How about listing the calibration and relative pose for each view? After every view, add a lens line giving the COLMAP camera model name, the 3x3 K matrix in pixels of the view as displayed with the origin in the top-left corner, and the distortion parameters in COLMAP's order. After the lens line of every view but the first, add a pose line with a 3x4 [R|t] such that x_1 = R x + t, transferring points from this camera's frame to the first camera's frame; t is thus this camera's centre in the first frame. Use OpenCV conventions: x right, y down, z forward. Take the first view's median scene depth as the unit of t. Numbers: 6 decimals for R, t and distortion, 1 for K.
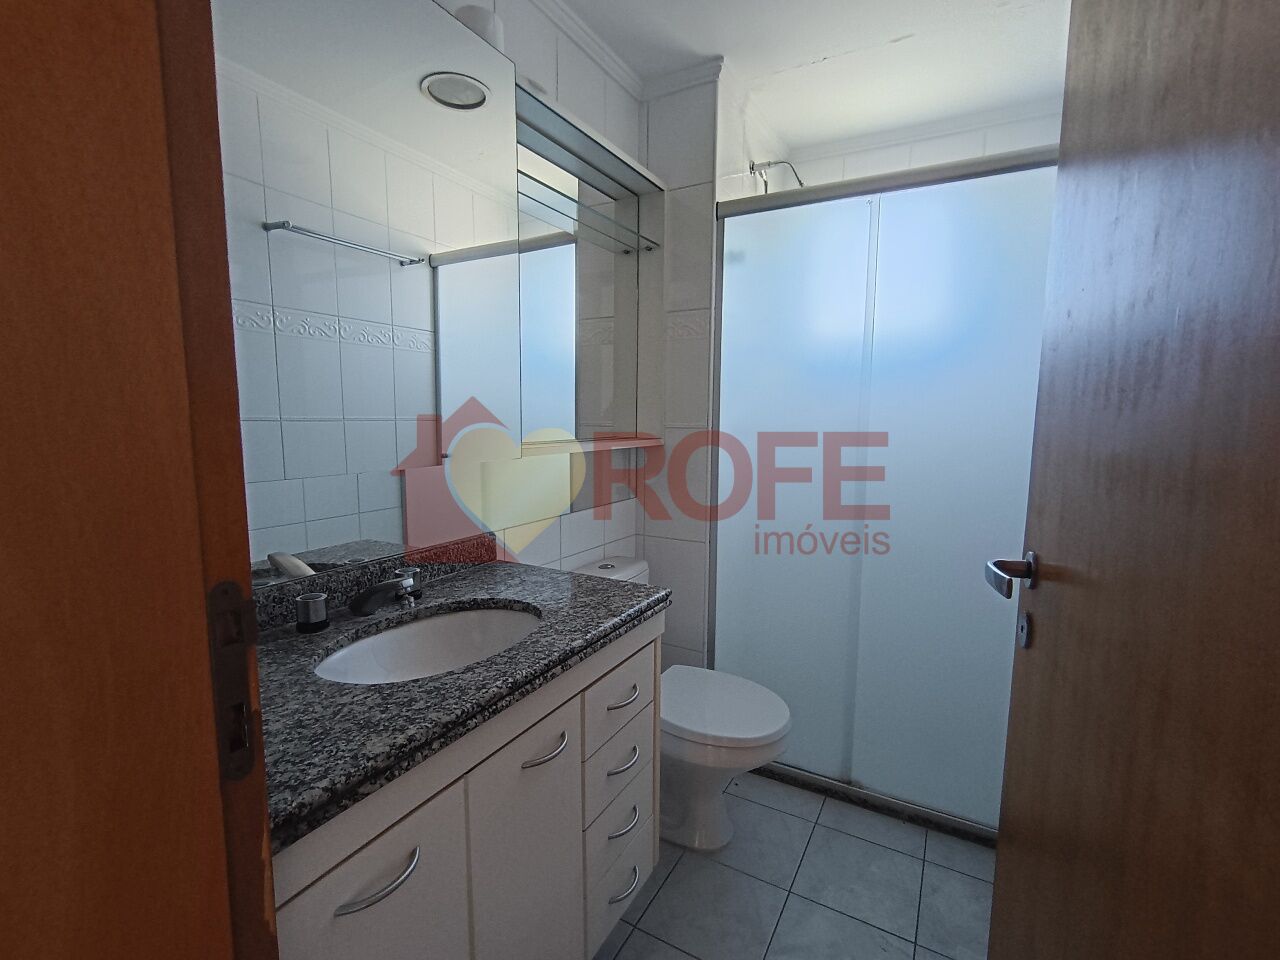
lens RADIAL K [[584.4, 0, 641.0], [0, 584.4, 487.0], [0, 0, 1]] dist [0.001943, 0.000666]
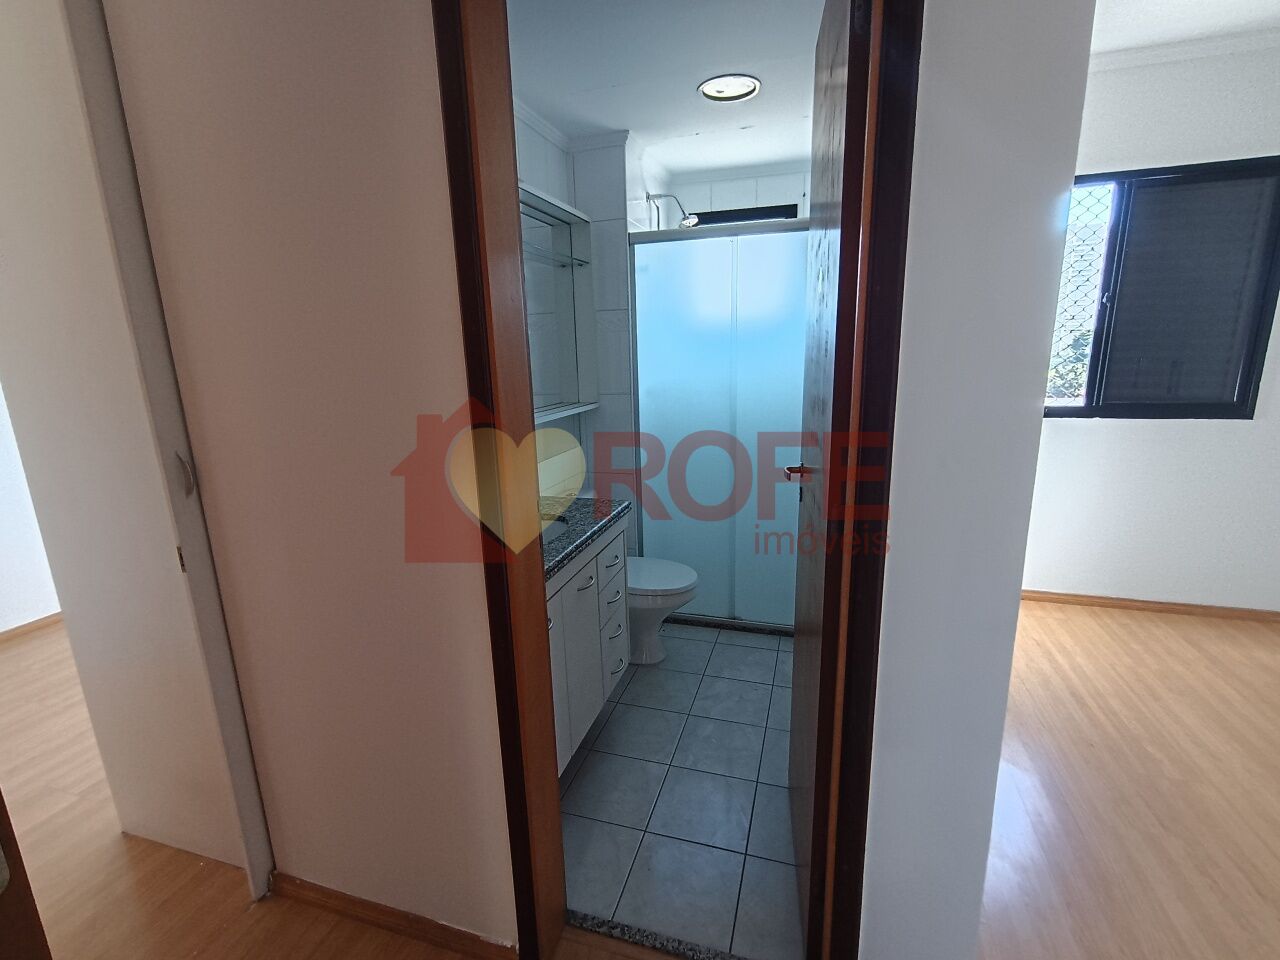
lens RADIAL K [[584.4, 0, 637.3], [0, 584.4, 484.7], [0, 0, 1]] dist [0.001943, 0.000666]
pose [[0.978073, -0.078426, 0.192930, -0.174250], [0.058318, 0.992462, 0.107788, -0.036448], [-0.199929, -0.094173, 0.975274, -0.450136]]
